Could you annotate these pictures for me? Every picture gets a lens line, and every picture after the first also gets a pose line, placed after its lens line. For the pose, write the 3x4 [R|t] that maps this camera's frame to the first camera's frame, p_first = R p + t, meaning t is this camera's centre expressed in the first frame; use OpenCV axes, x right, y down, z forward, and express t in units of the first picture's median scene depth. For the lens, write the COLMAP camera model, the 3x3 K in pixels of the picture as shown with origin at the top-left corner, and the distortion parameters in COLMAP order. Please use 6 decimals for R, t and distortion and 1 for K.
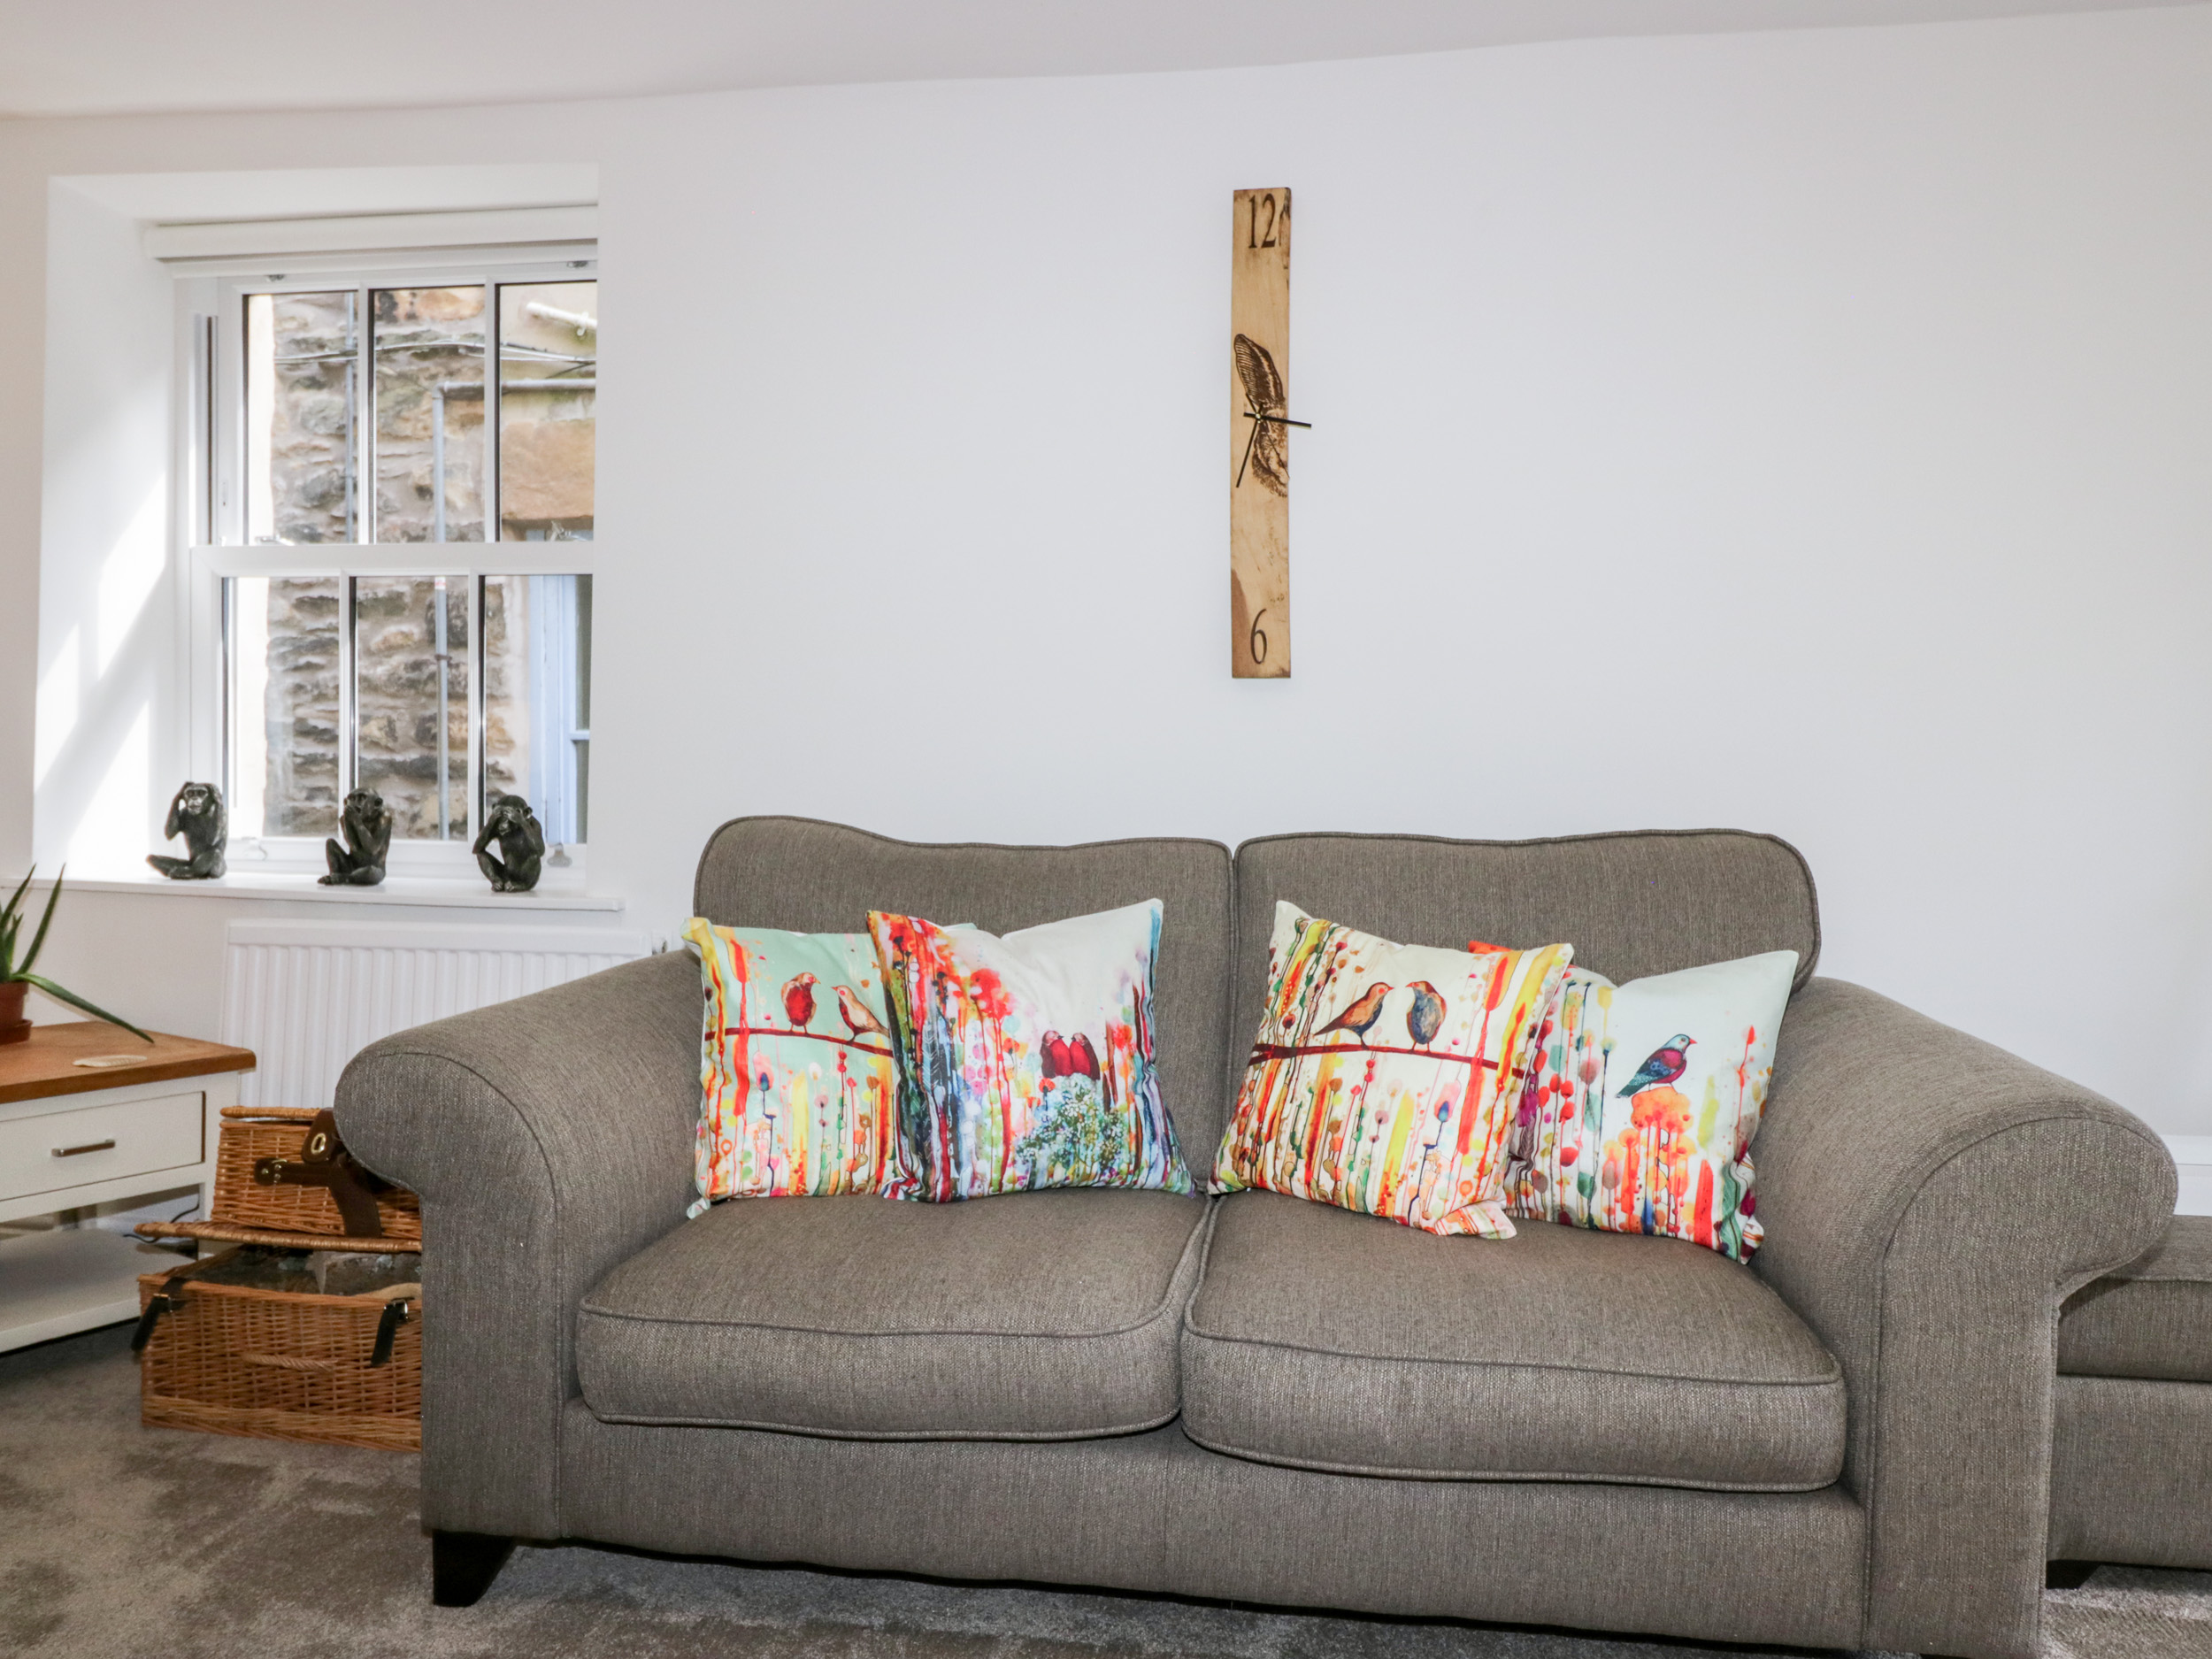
lens RADIAL K [[1586.4, 0, 1124.0], [0, 1586.4, 798.6], [0, 0, 1]] dist [0.007141, -0.013967]
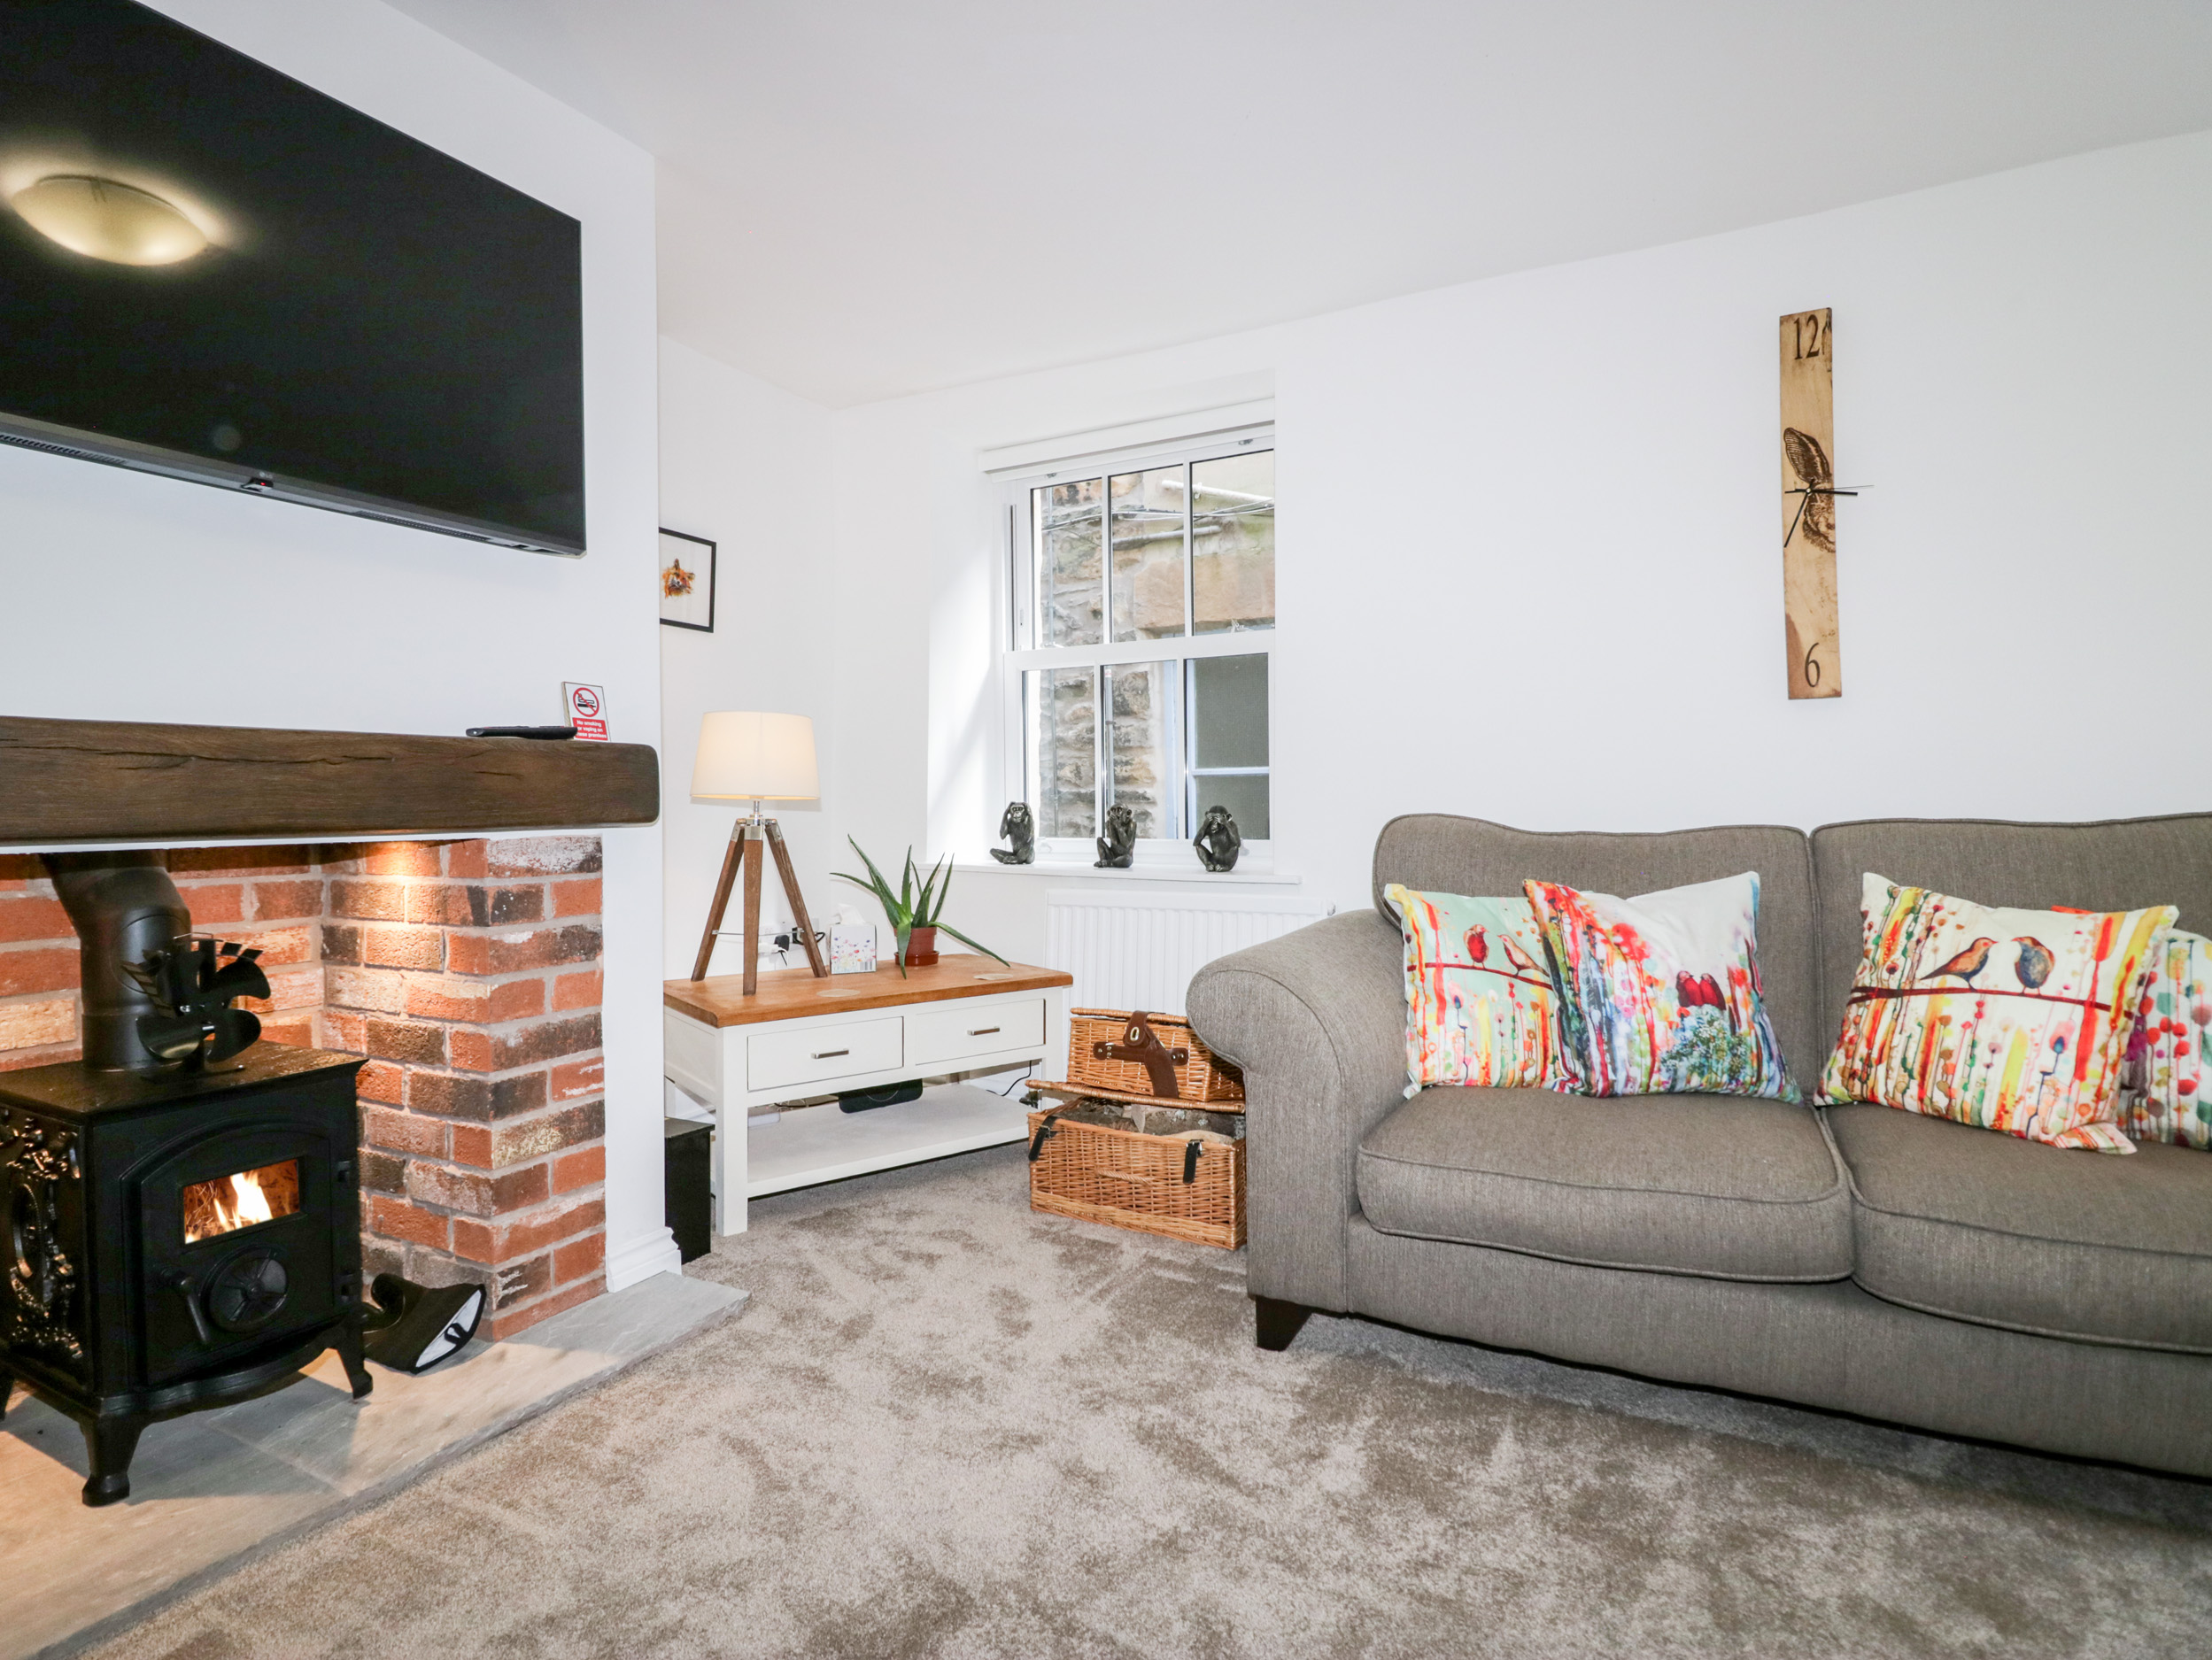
lens RADIAL K [[1145.6, 0, 1127.6], [0, 1145.6, 807.7], [0, 0, 1]] dist [-0.008781, -0.009136]
pose [[0.943303, -0.018996, -0.331389, -0.163267], [0.015156, 0.999785, -0.014170, 0.018892], [0.331587, 0.008344, 0.943388, -0.036281]]
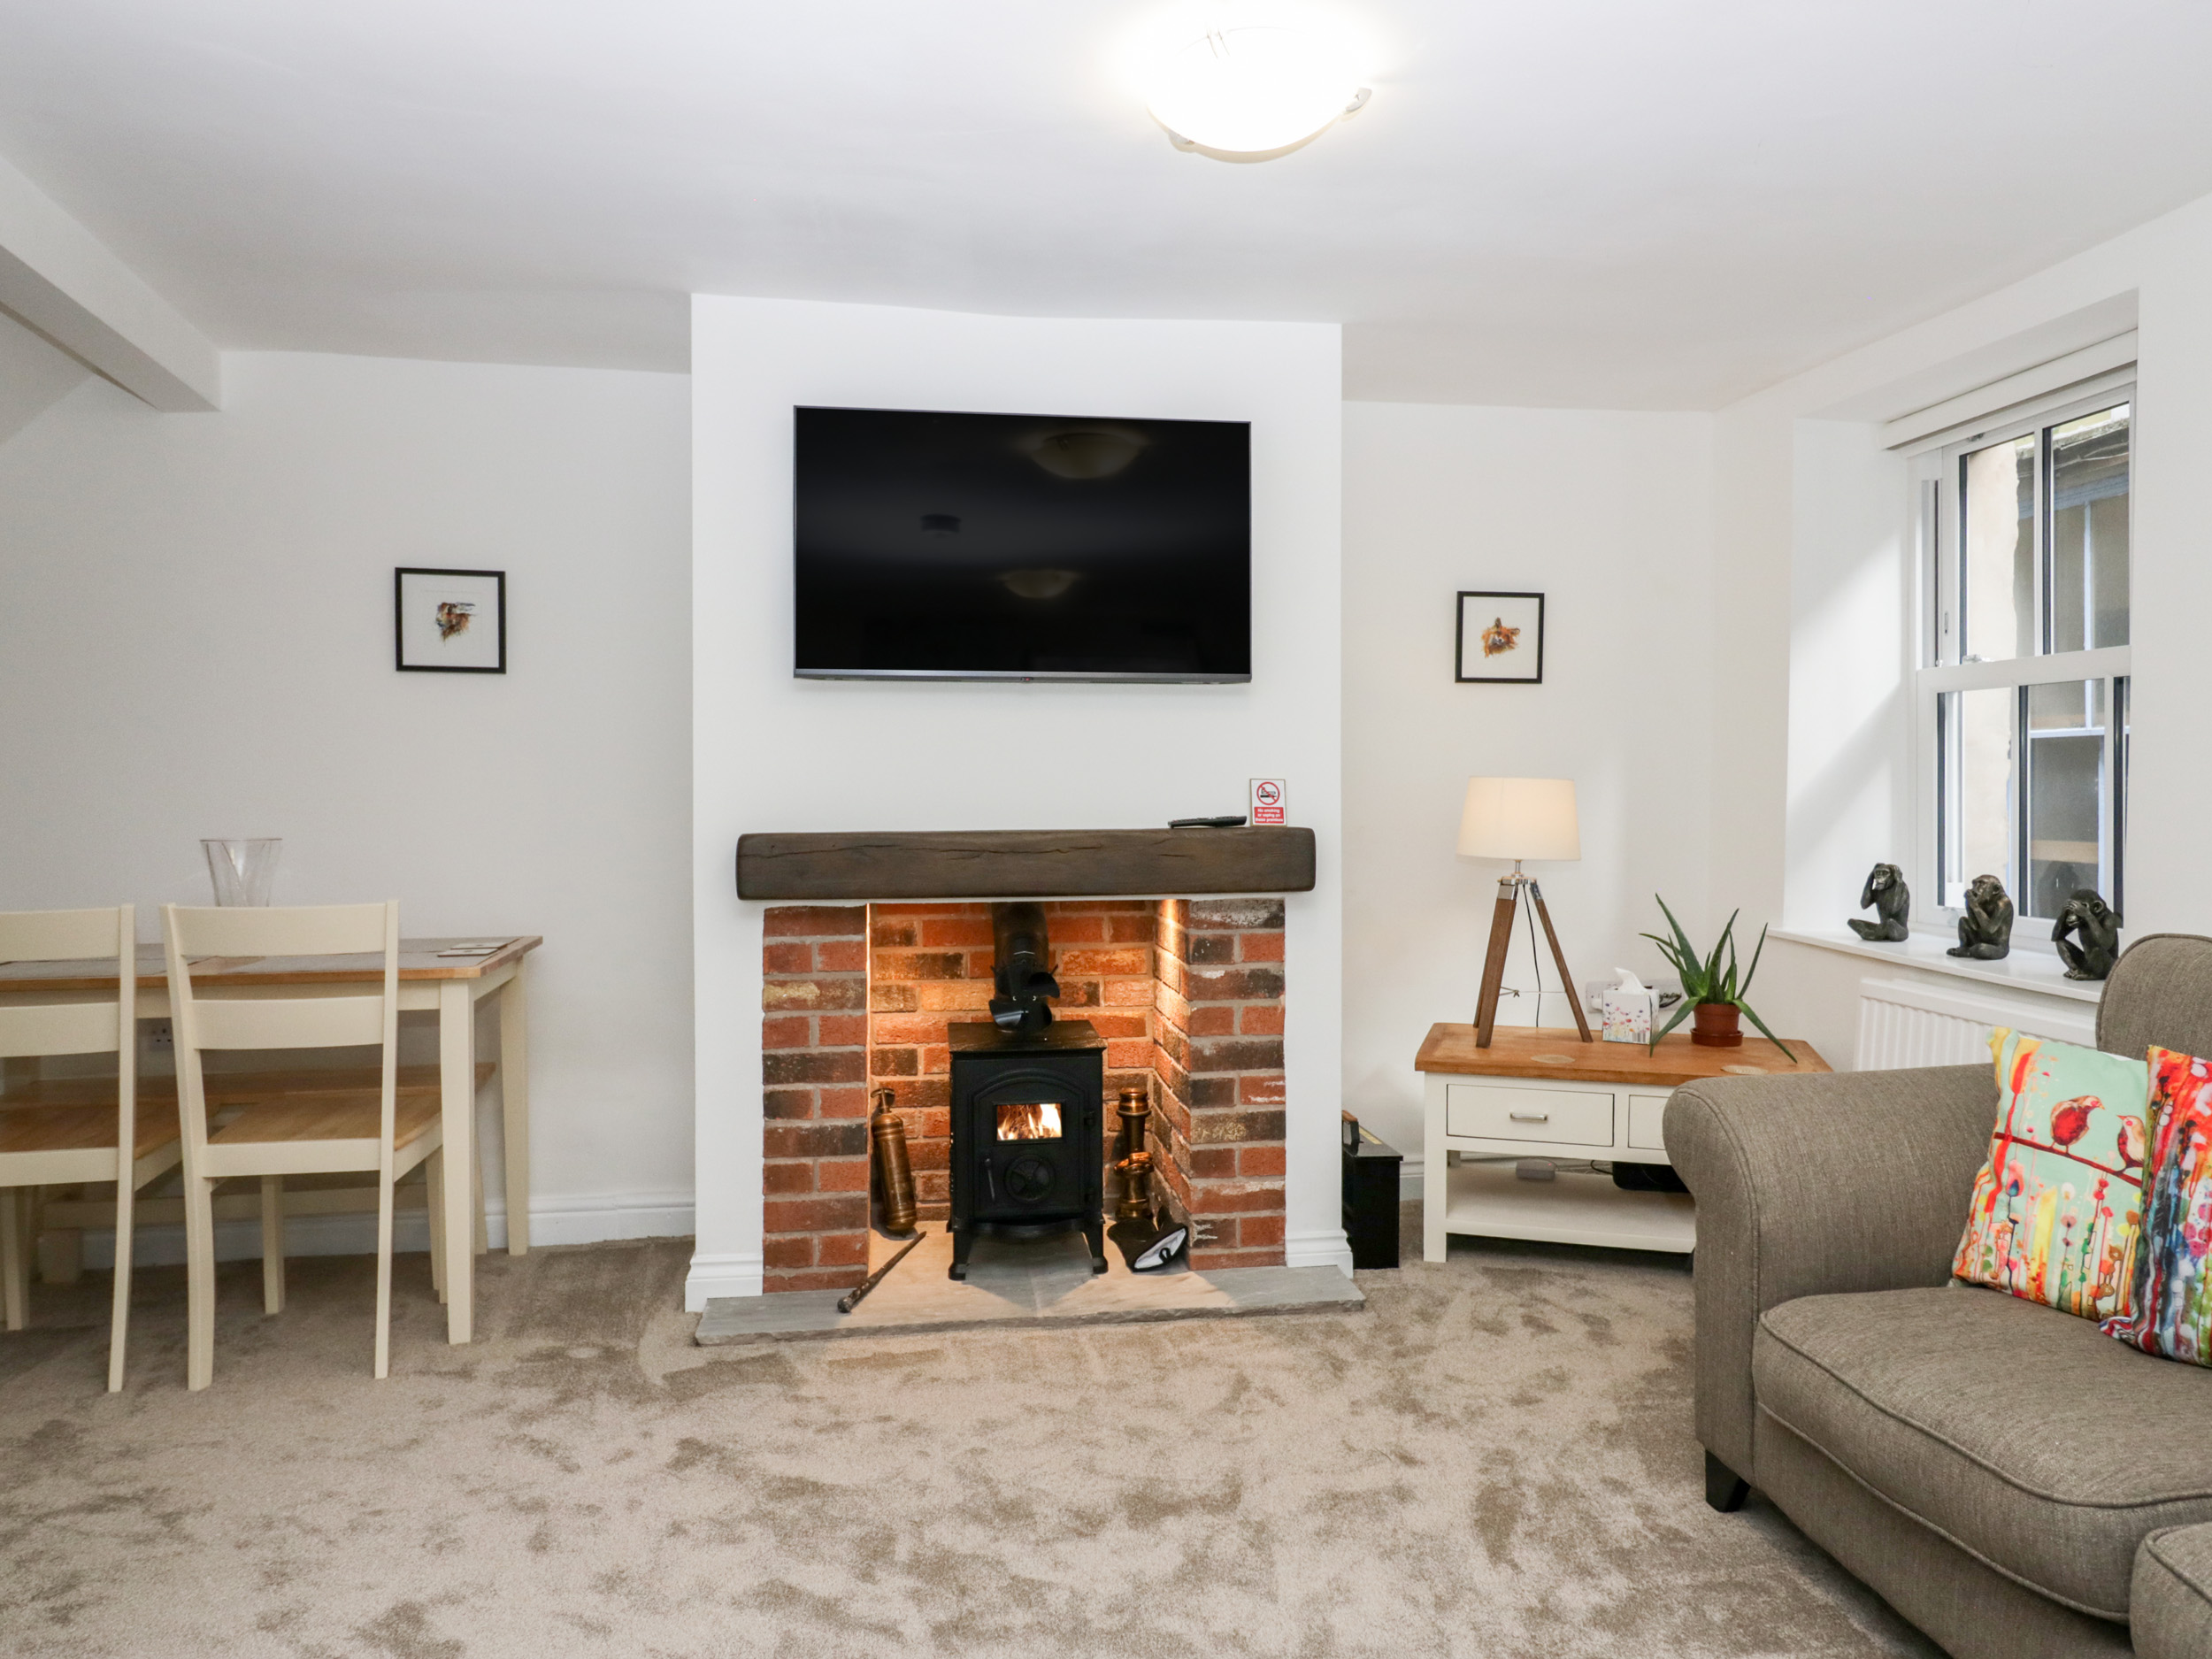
lens RADIAL K [[1479.3, 0, 1128.2], [0, 1479.3, 798.9], [0, 0, 1]] dist [0.001061, -0.010468]
pose [[0.279130, -0.003918, -0.960245, 0.567913], [-0.007885, 0.999949, -0.006372, -0.074608], [0.960221, 0.009350, 0.279085, 0.138450]]
